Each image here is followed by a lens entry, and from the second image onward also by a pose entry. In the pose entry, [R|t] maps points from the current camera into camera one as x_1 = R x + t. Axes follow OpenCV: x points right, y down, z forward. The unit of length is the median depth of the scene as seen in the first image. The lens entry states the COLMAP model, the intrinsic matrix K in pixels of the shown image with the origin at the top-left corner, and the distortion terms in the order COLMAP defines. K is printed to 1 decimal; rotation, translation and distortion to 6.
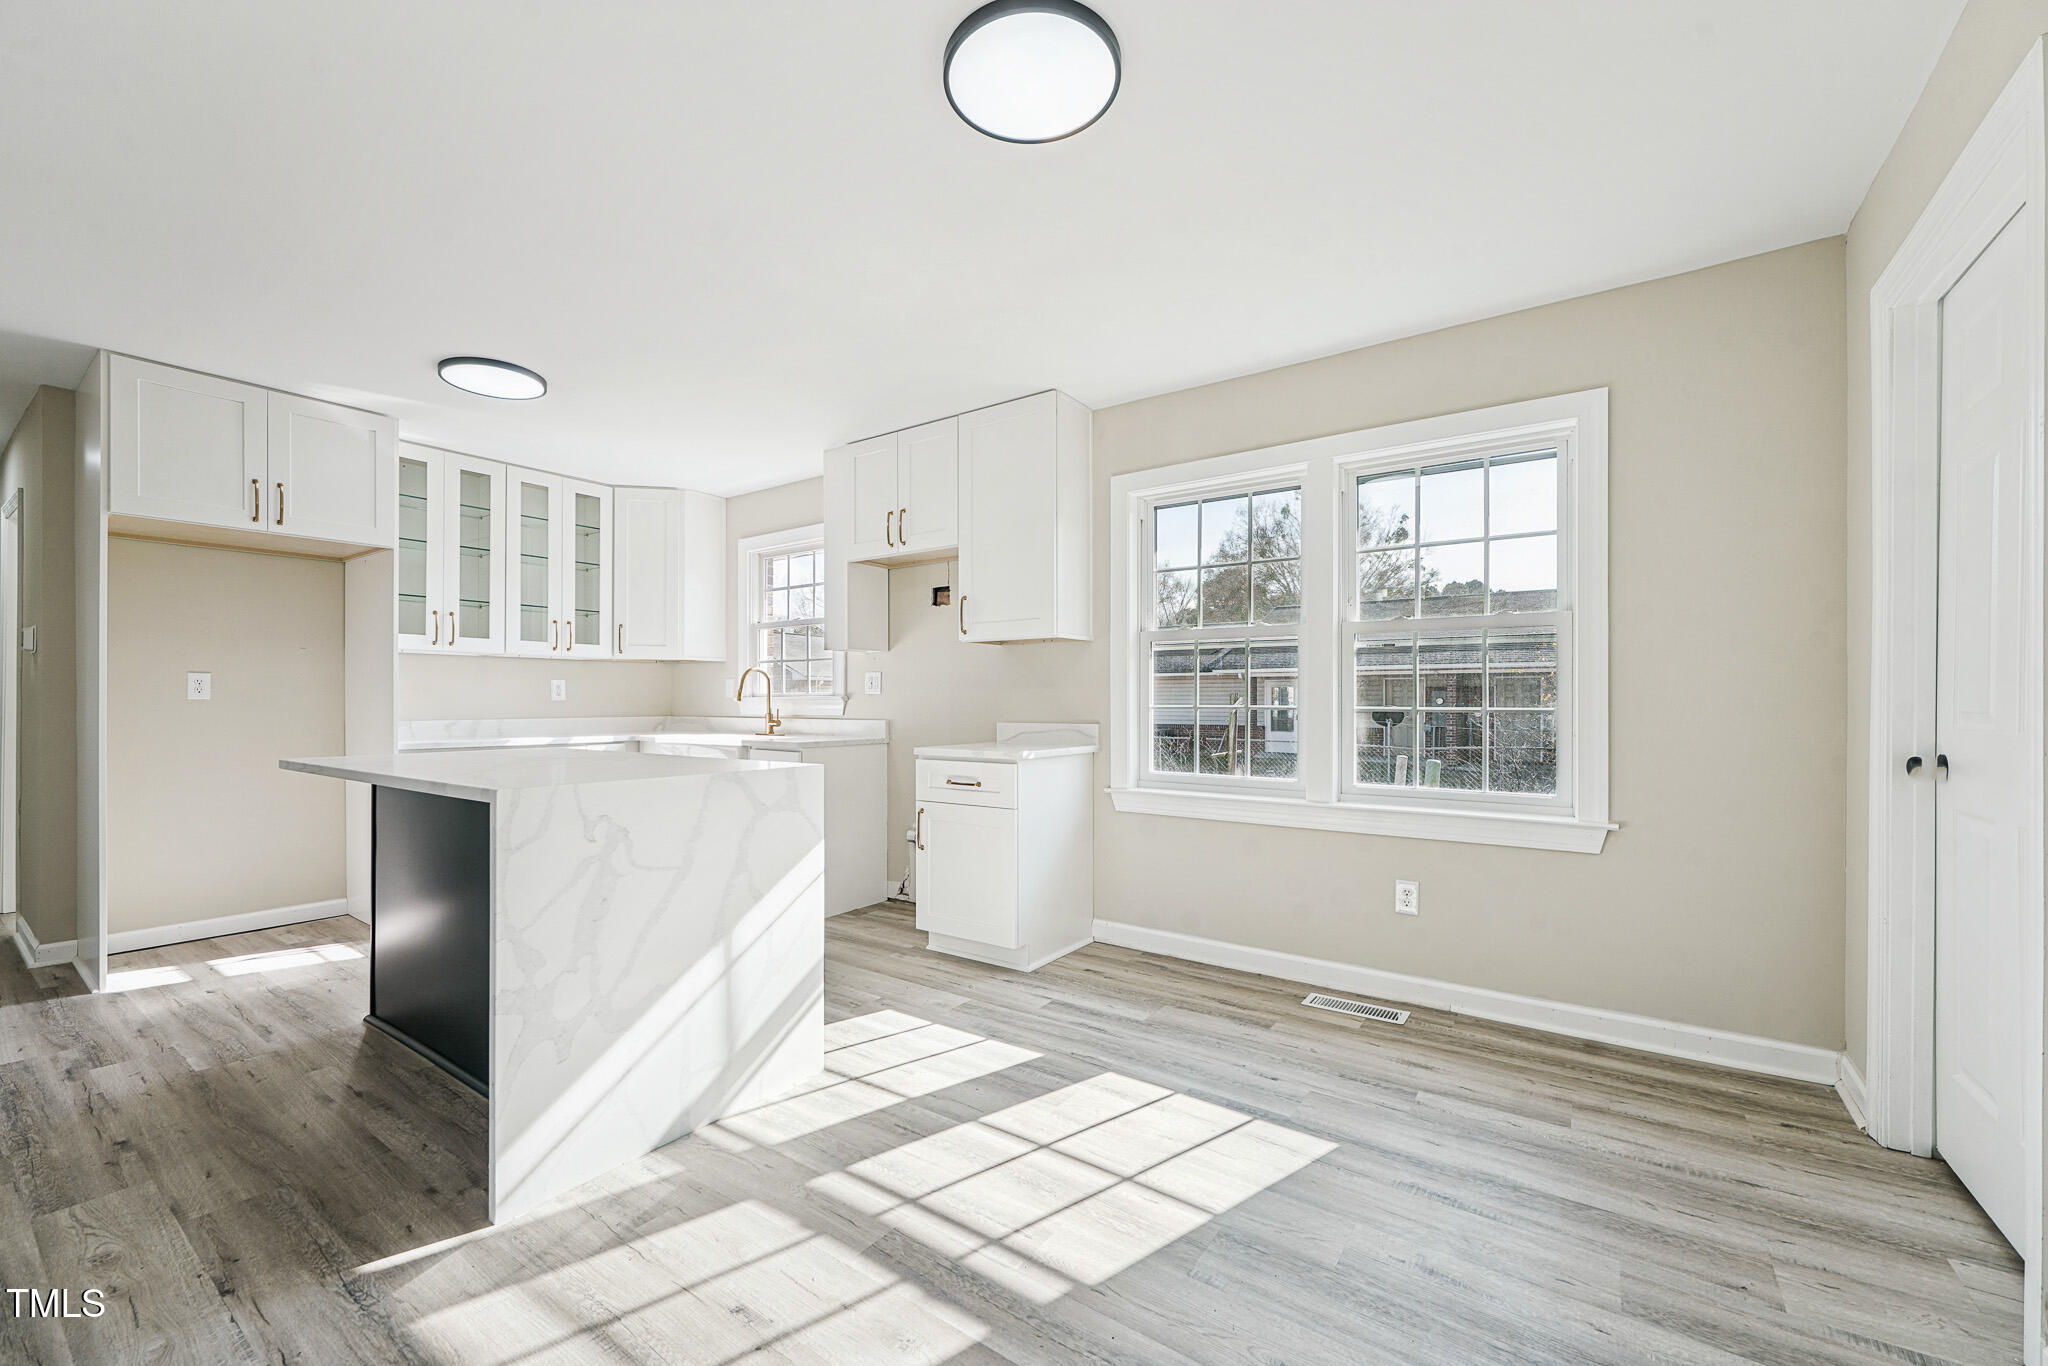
lens RADIAL K [[821.5, 0, 1016.6], [0, 821.5, 708.6], [0, 0, 1]] dist [0.001097, 0.000608]
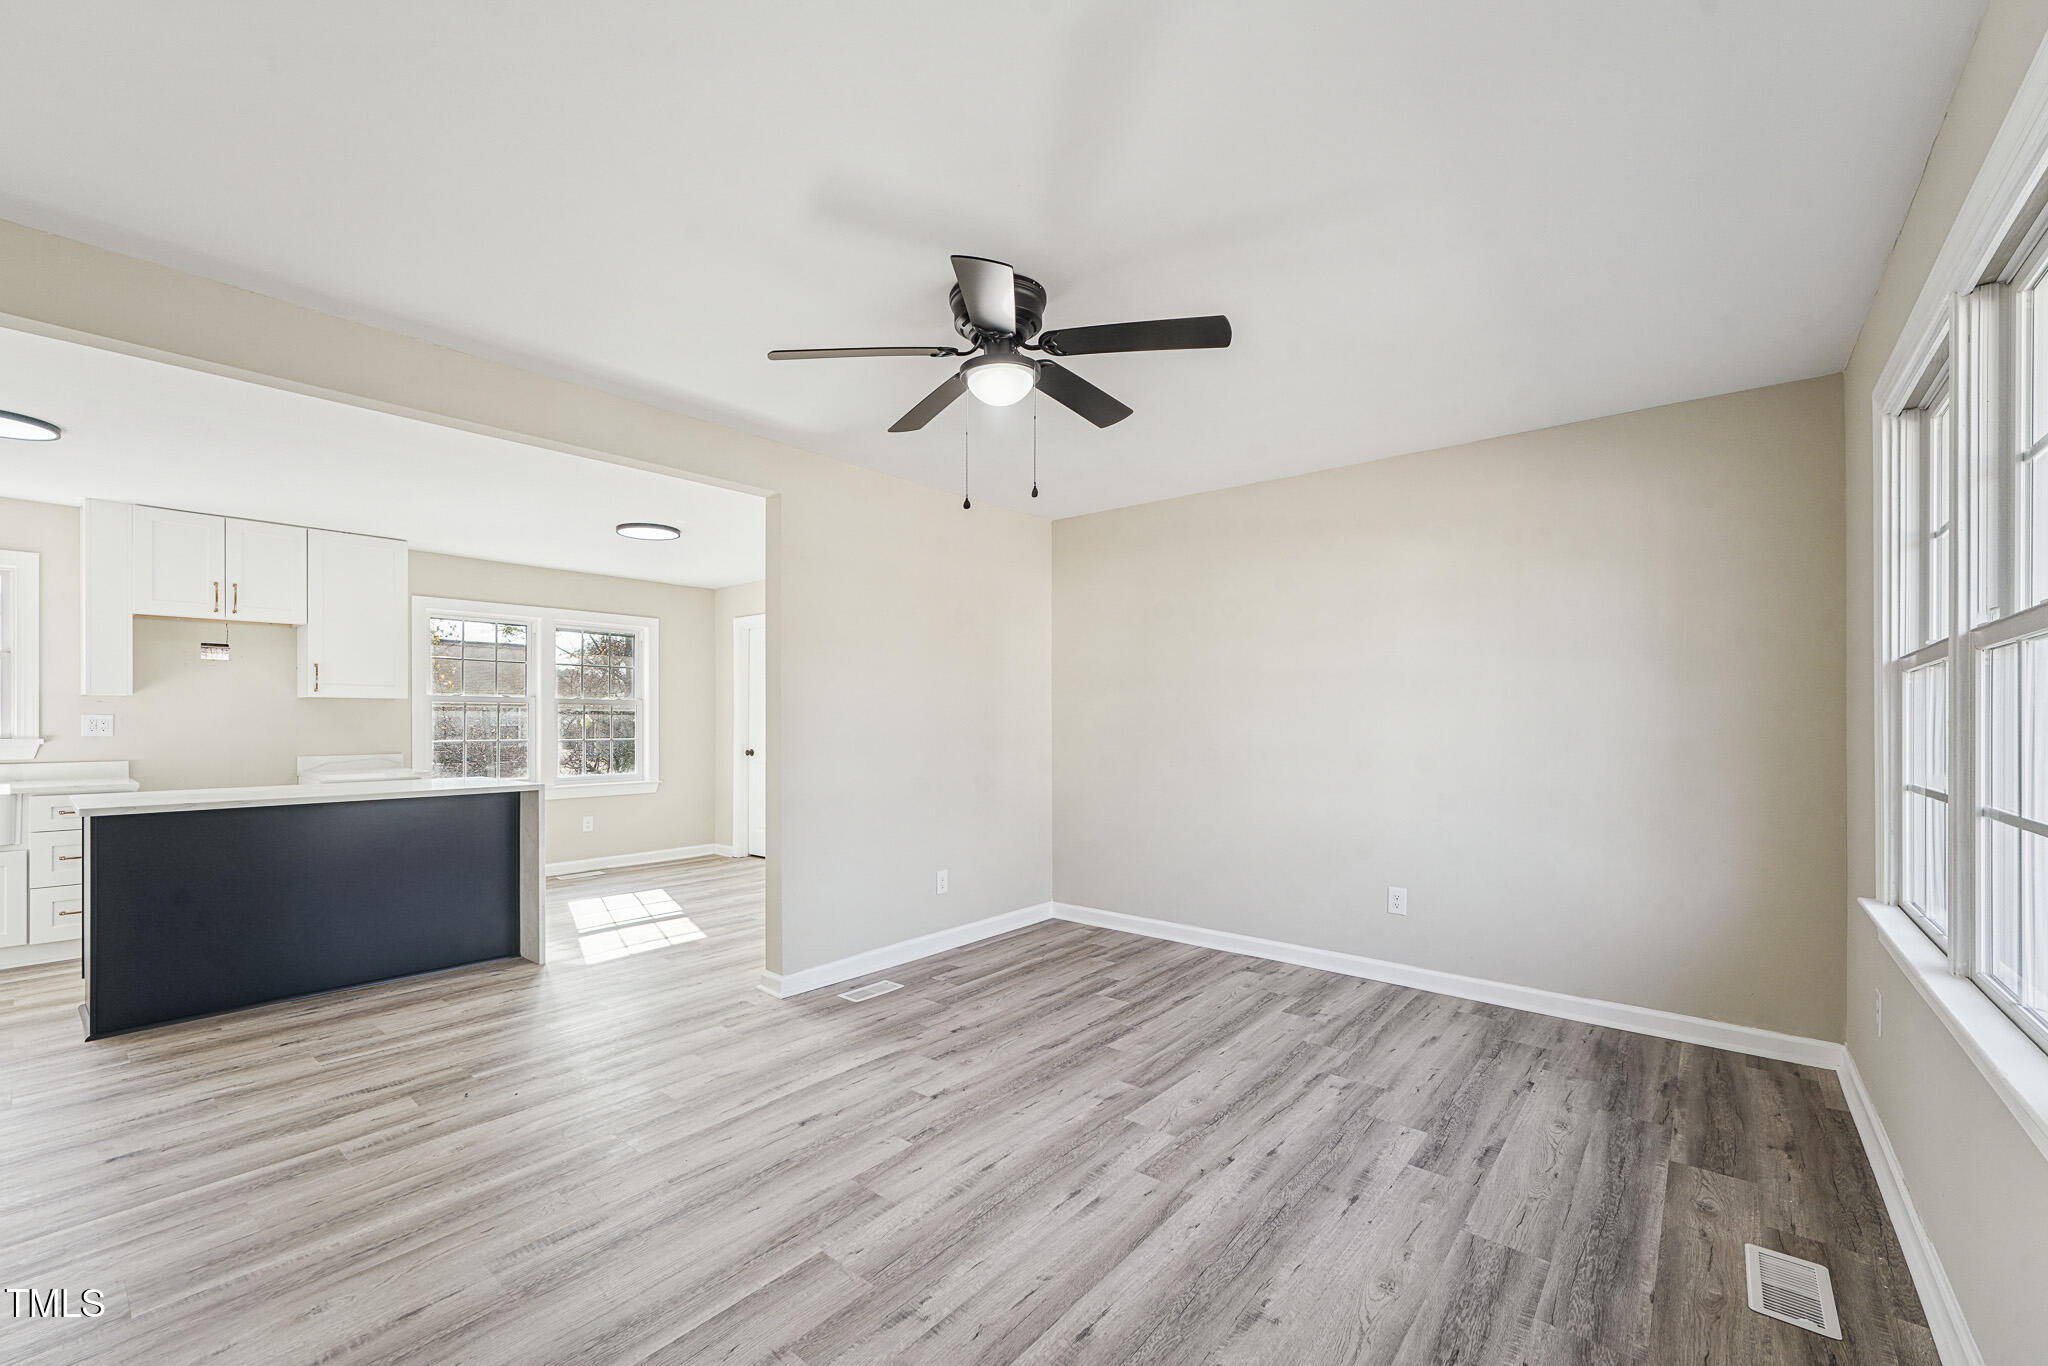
lens RADIAL K [[831.9, 0, 1019.2], [0, 831.9, 715.2], [0, 0, 1]] dist [0.002186, 0.000460]
pose [[0.069551, 0.017149, 0.997431, -1.803775], [0.014560, 0.999728, -0.018204, -0.008785], [-0.997472, 0.015789, 0.069282, -0.347698]]
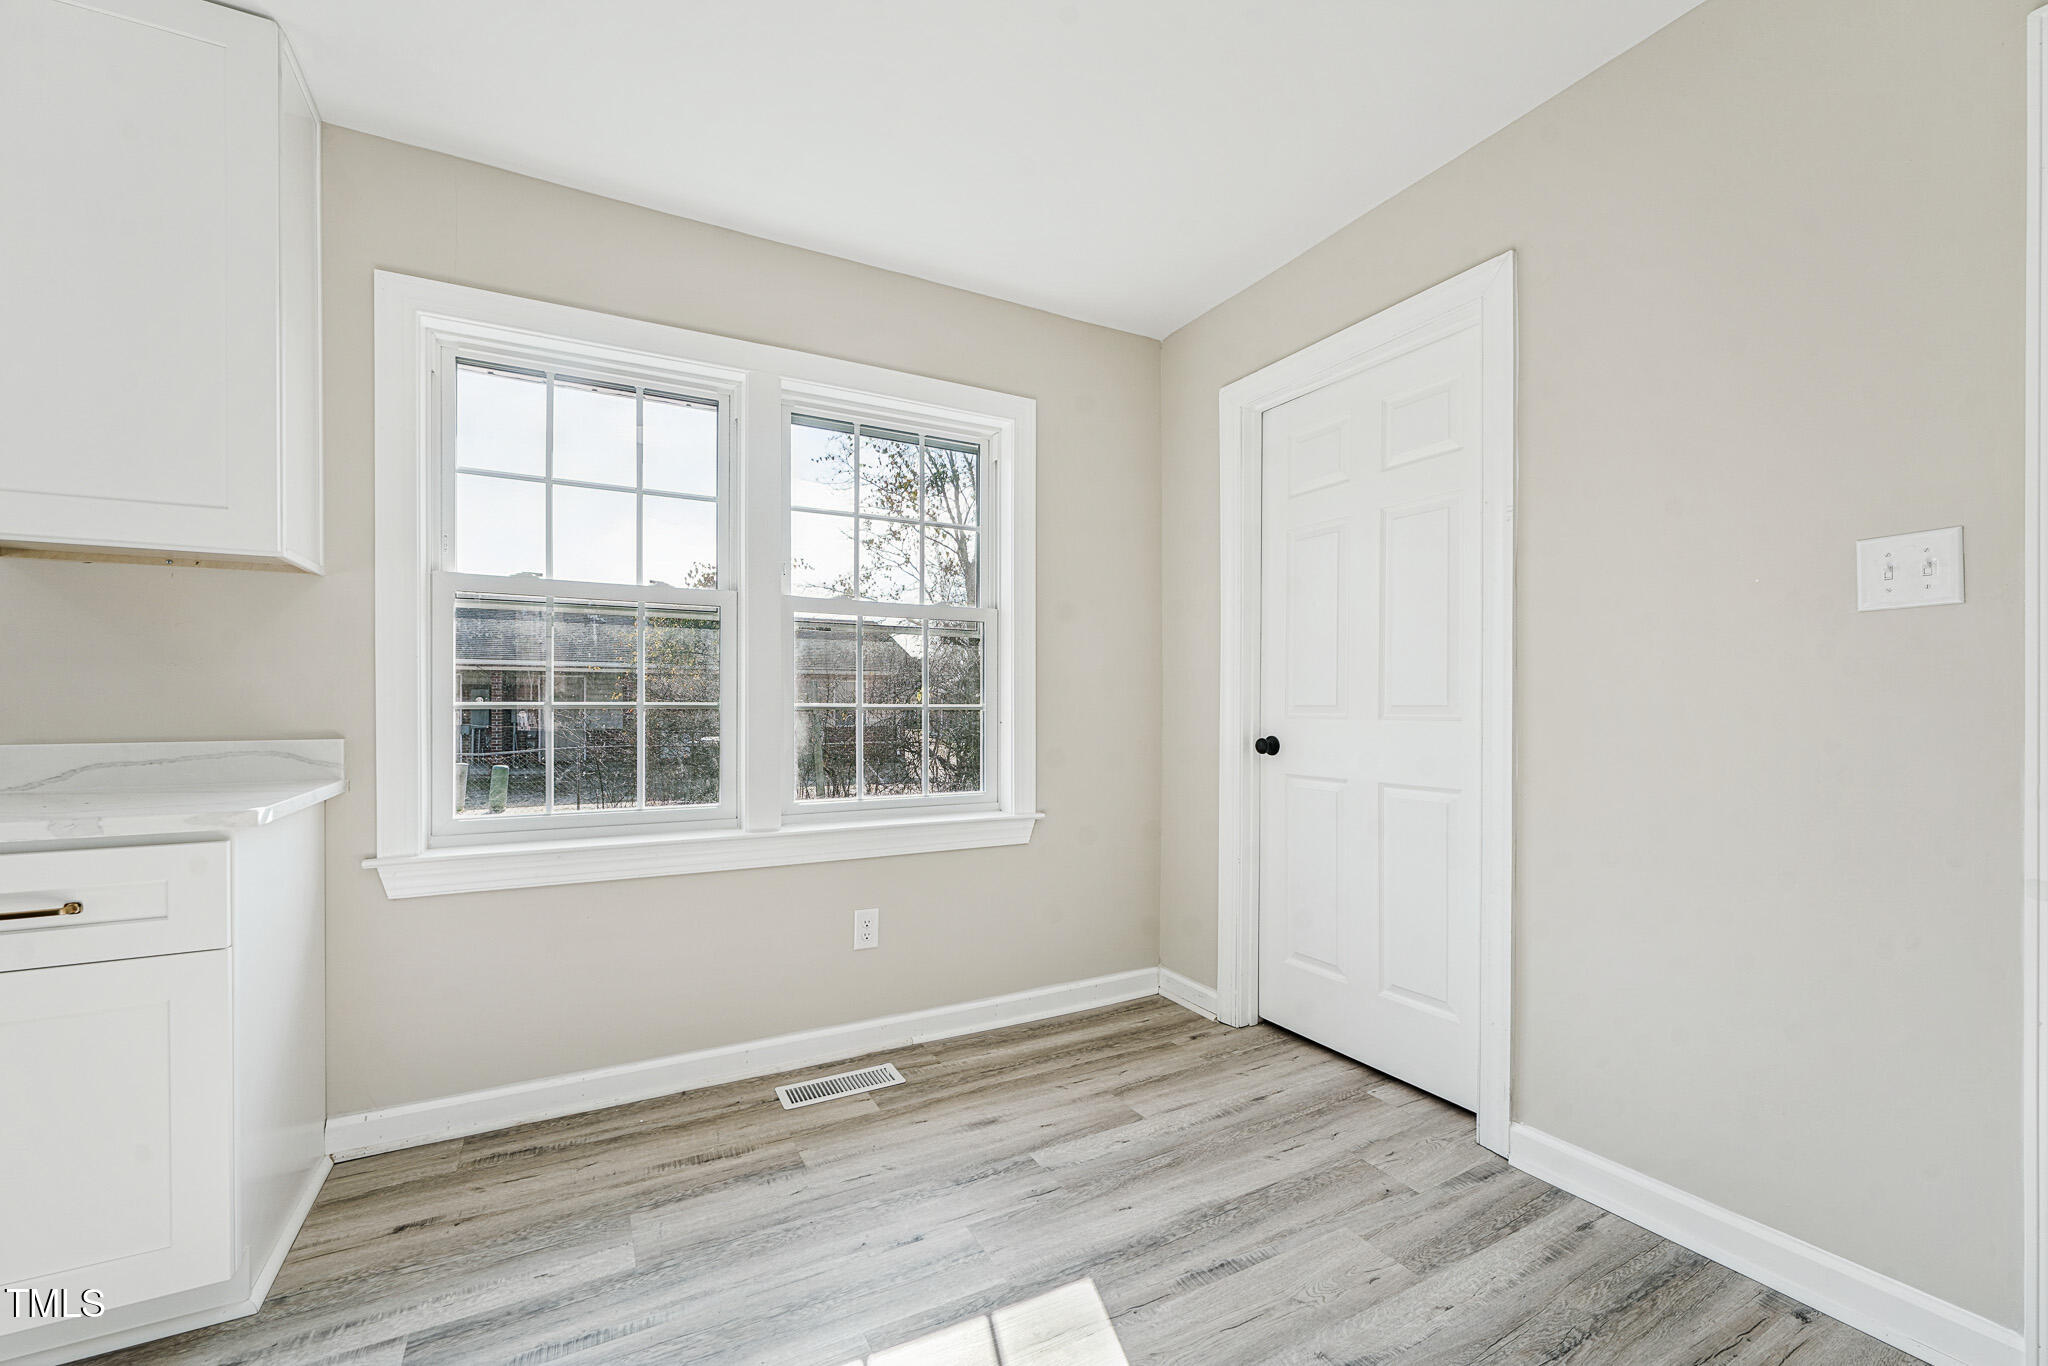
lens RADIAL K [[821.5, 0, 1016.6], [0, 821.5, 708.6], [0, 0, 1]] dist [0.001097, 0.000608]
pose [[0.449963, -0.005469, 0.893030, -0.223851], [0.005297, 0.999980, 0.003455, 0.000729], [-0.893031, 0.003175, 0.449983, 0.511585]]
